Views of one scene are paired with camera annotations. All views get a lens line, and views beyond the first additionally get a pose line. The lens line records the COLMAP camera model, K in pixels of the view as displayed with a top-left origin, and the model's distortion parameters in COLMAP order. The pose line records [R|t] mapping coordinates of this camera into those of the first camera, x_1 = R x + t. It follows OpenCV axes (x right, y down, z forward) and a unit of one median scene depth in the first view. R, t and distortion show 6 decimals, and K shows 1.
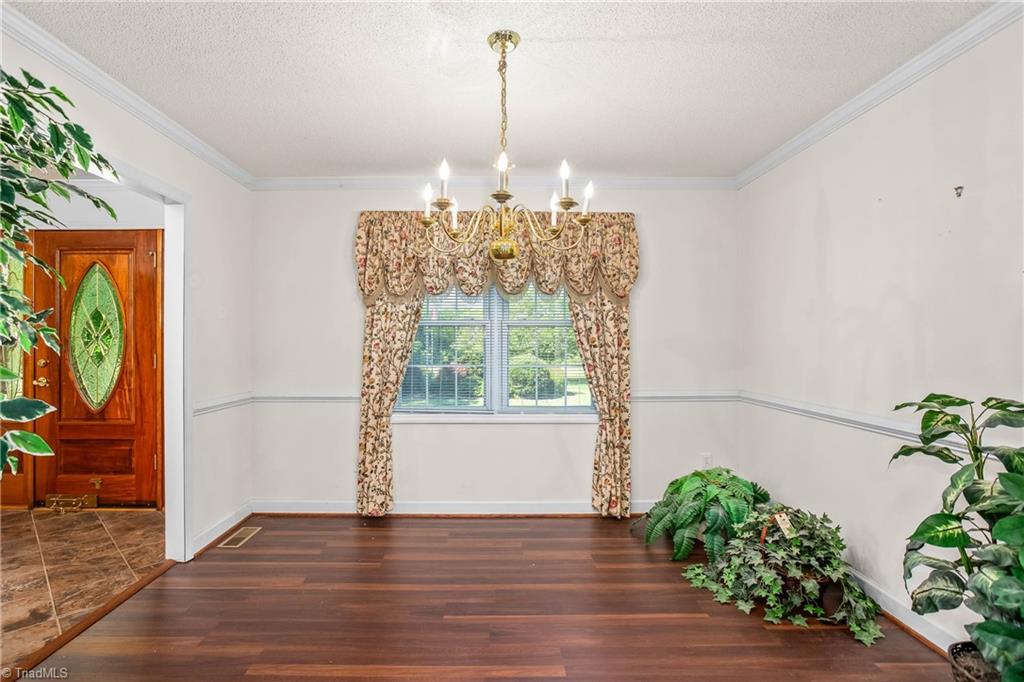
lens RADIAL K [[517.3, 0, 509.8], [0, 517.3, 348.2], [0, 0, 1]] dist [-0.033696, 0.014325]
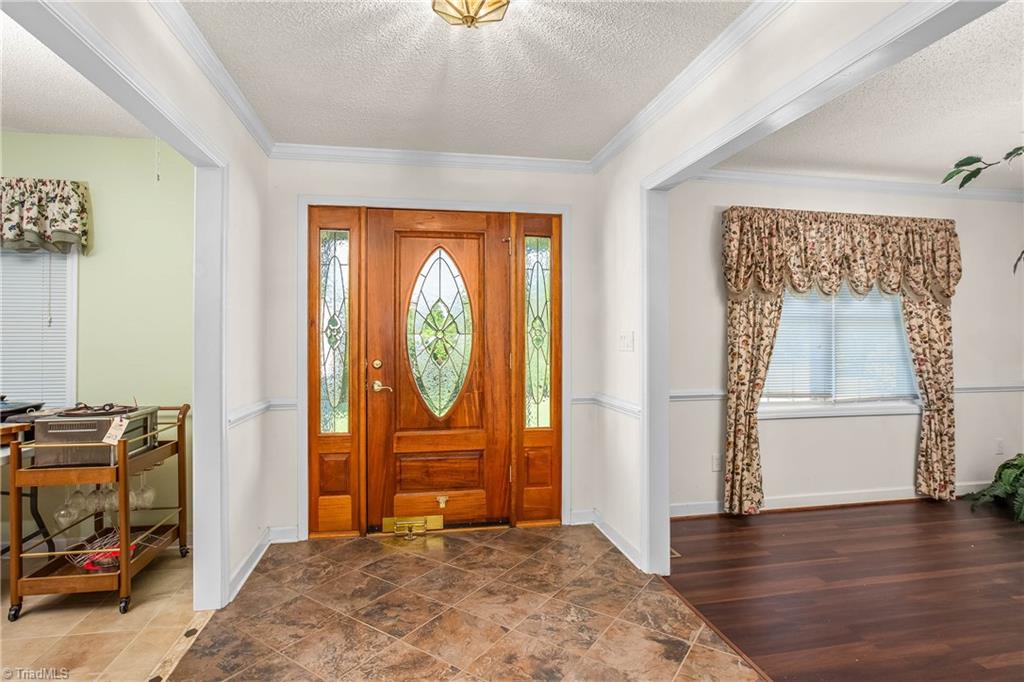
lens RADIAL K [[517.3, 0, 509.8], [0, 517.3, 348.2], [0, 0, 1]] dist [-0.033696, 0.014325]
pose [[0.983795, -0.005086, 0.179223, -0.881856], [0.007954, 0.999851, -0.015289, 0.018295], [-0.179119, 0.016467, 0.983690, 0.109126]]
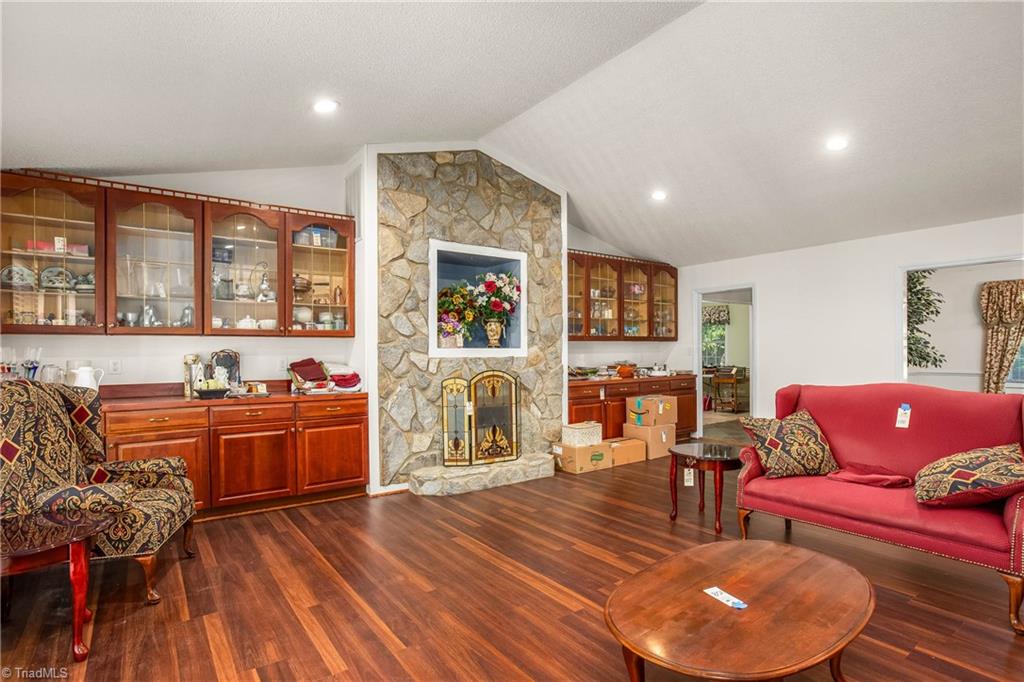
lens RADIAL K [[517.3, 0, 509.8], [0, 517.3, 348.2], [0, 0, 1]] dist [-0.033696, 0.014325]
pose [[0.585901, -0.009750, -0.810324, 0.238475], [-0.001417, 0.999914, -0.013056, 0.024515], [0.810382, 0.008798, 0.585836, -1.700799]]
